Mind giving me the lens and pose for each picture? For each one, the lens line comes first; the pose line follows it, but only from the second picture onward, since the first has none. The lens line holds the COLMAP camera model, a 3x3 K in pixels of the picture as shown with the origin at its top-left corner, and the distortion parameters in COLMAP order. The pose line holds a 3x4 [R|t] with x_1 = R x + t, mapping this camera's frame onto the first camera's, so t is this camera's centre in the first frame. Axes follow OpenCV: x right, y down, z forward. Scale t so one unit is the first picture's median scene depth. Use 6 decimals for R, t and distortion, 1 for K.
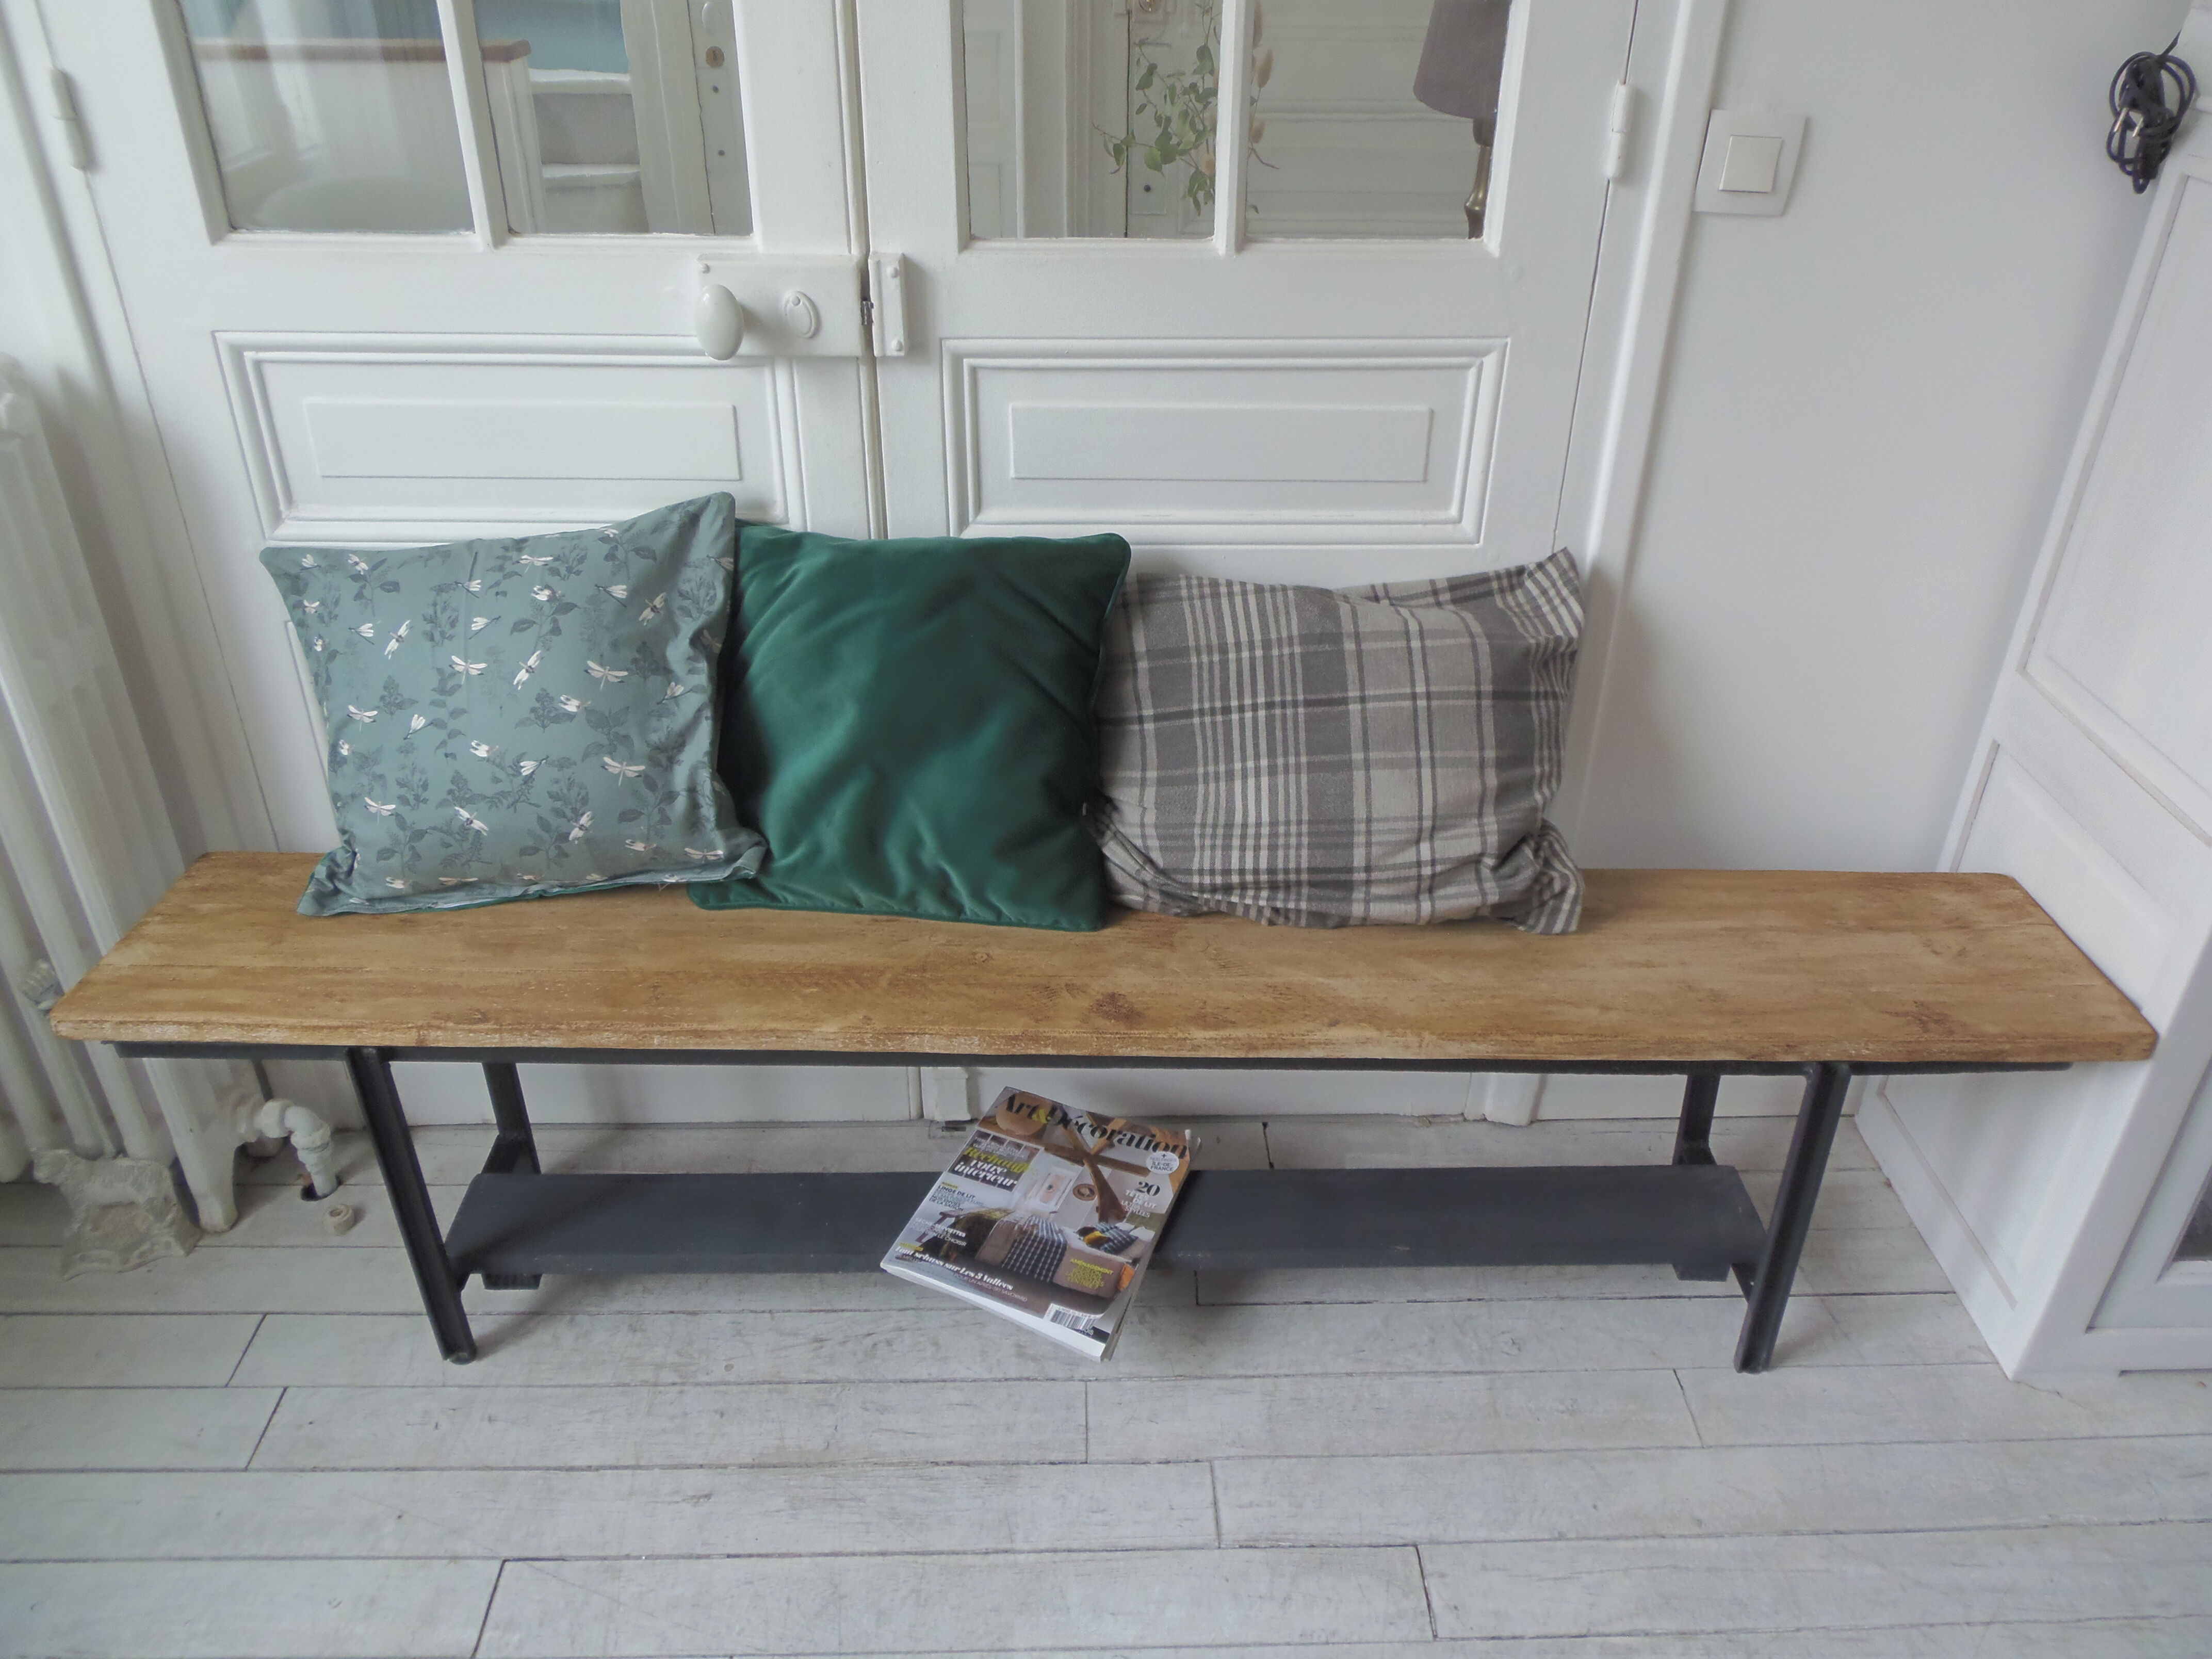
lens RADIAL K [[1628.0, 0, 1117.3], [0, 1628.0, 787.9], [0, 0, 1]] dist [-0.013558, -0.003998]
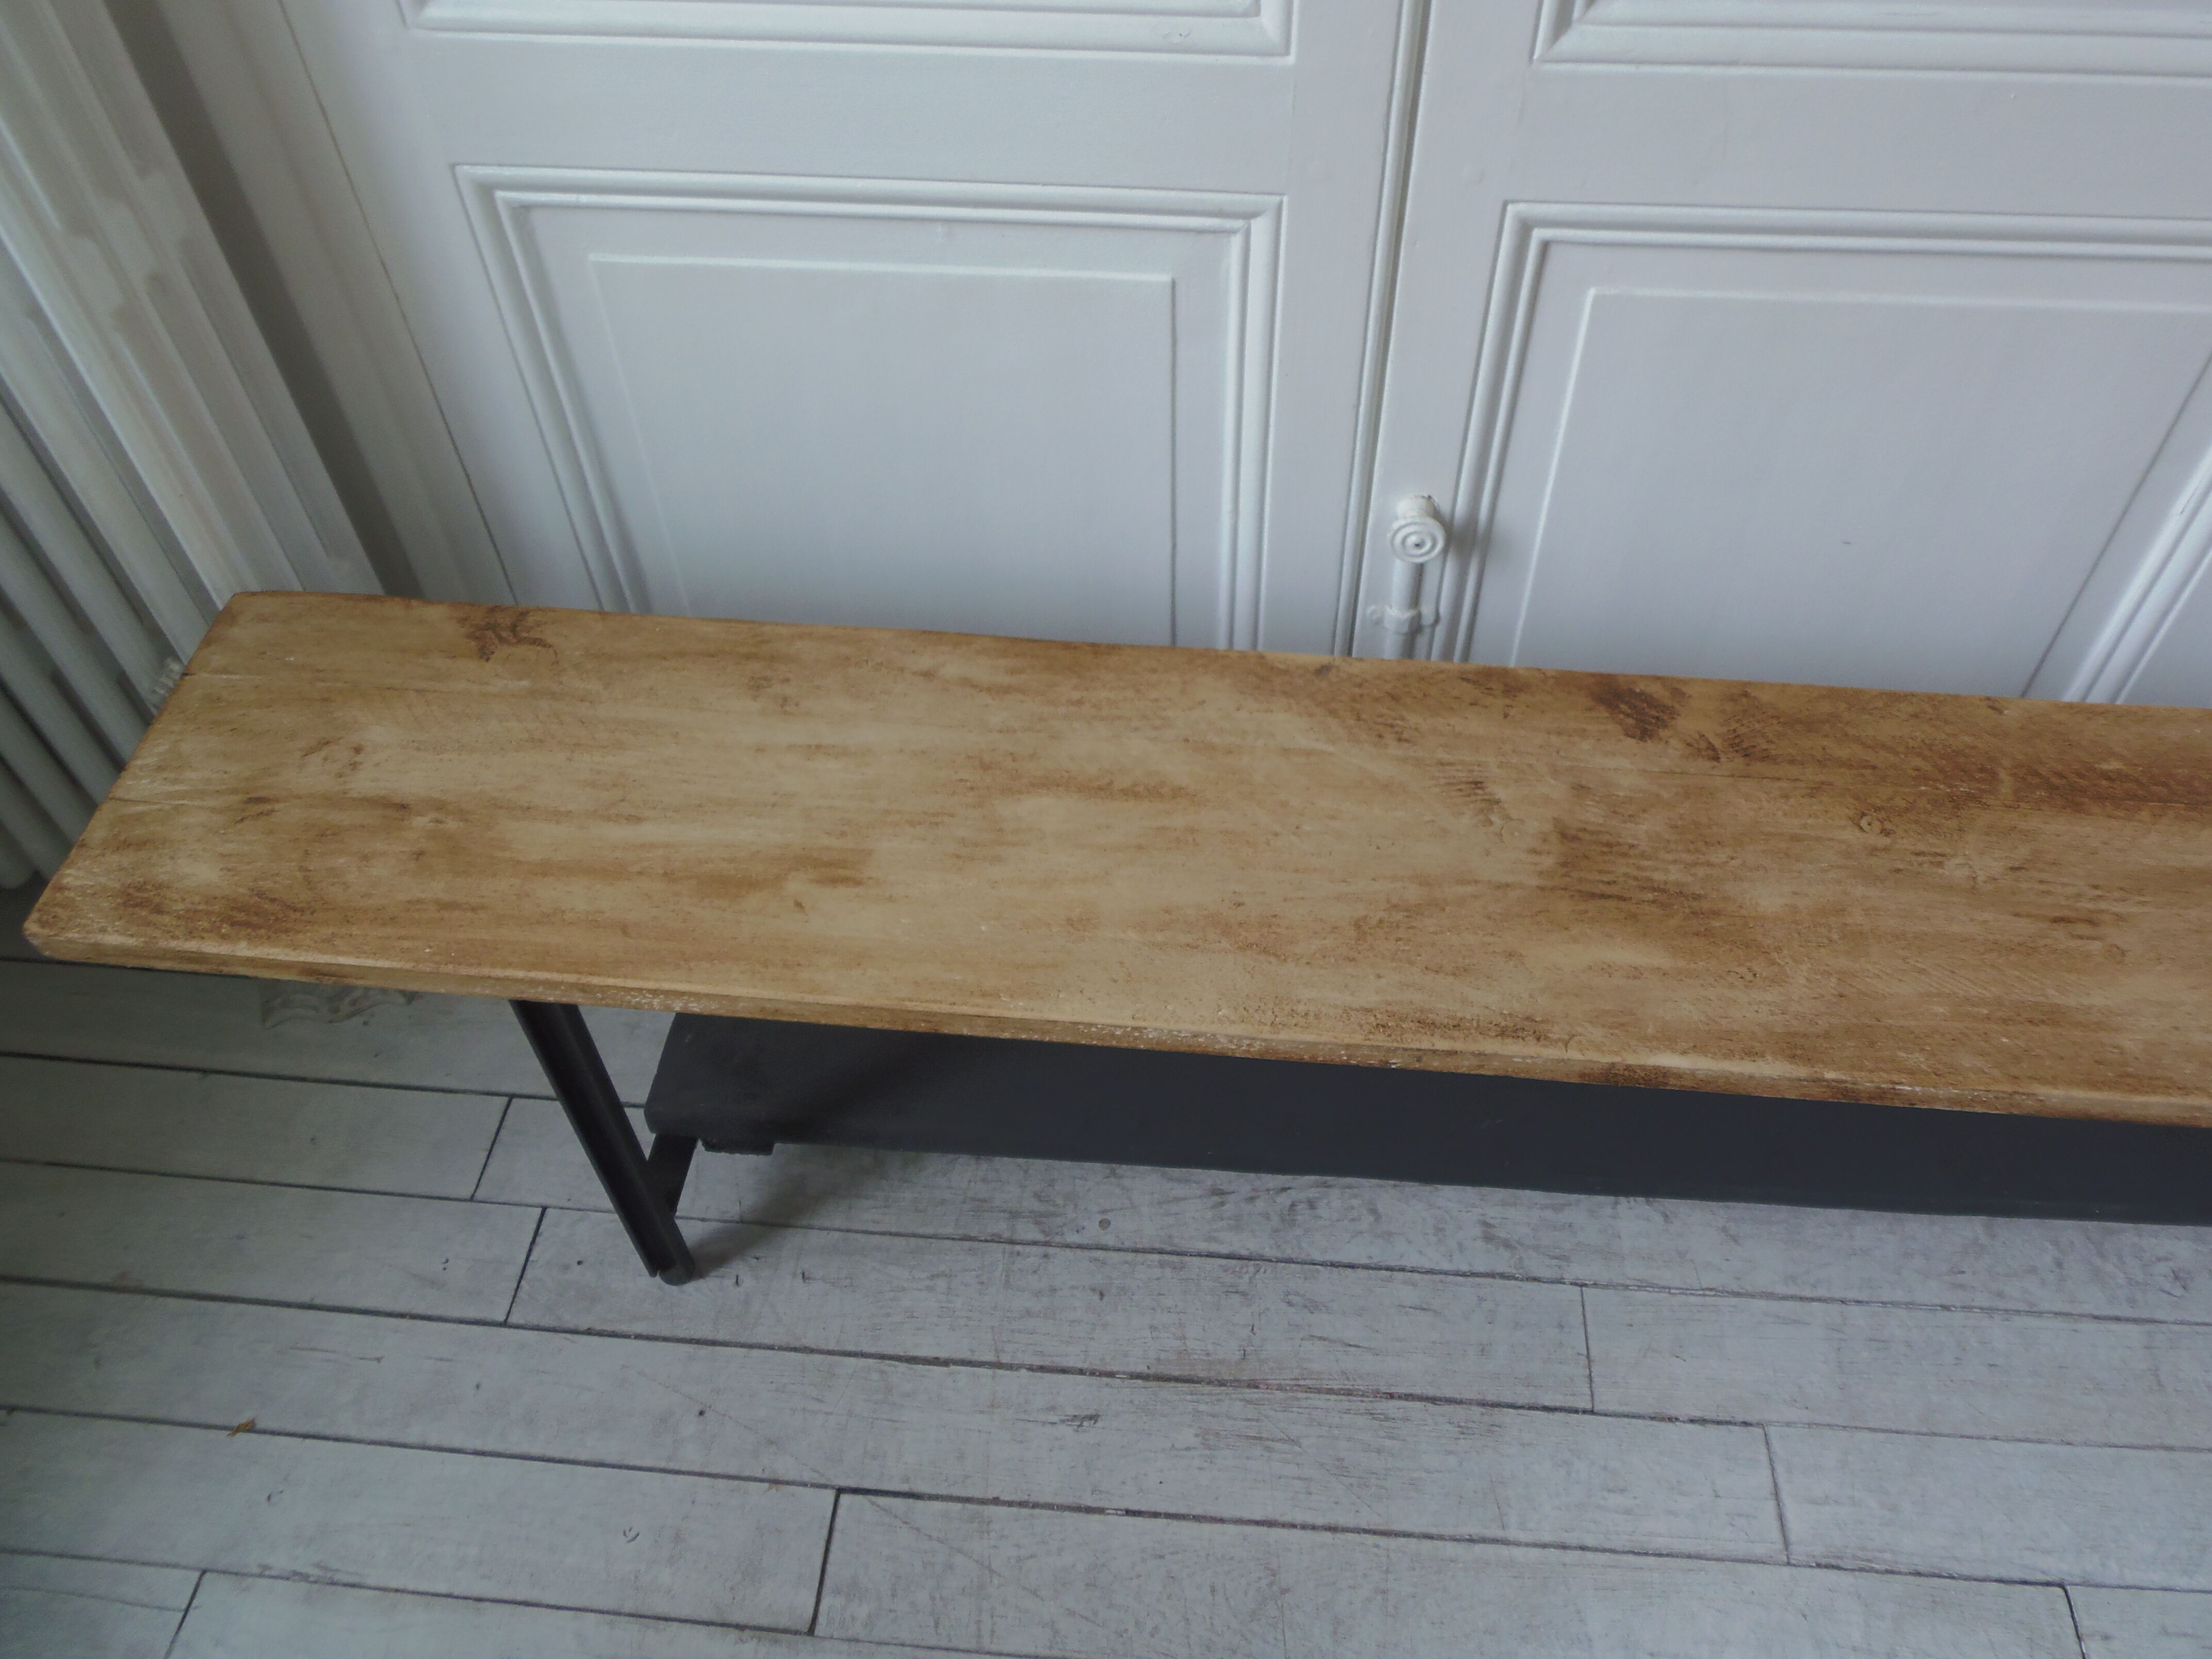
lens RADIAL K [[1628.0, 0, 1132.6], [0, 1628.0, 785.3], [0, 0, 1]] dist [-0.013558, -0.003998]
pose [[0.993545, 0.064758, -0.093142, -0.182452], [-0.032139, 0.948098, 0.316351, -0.087001], [0.108794, -0.311316, 0.944059, 0.374852]]
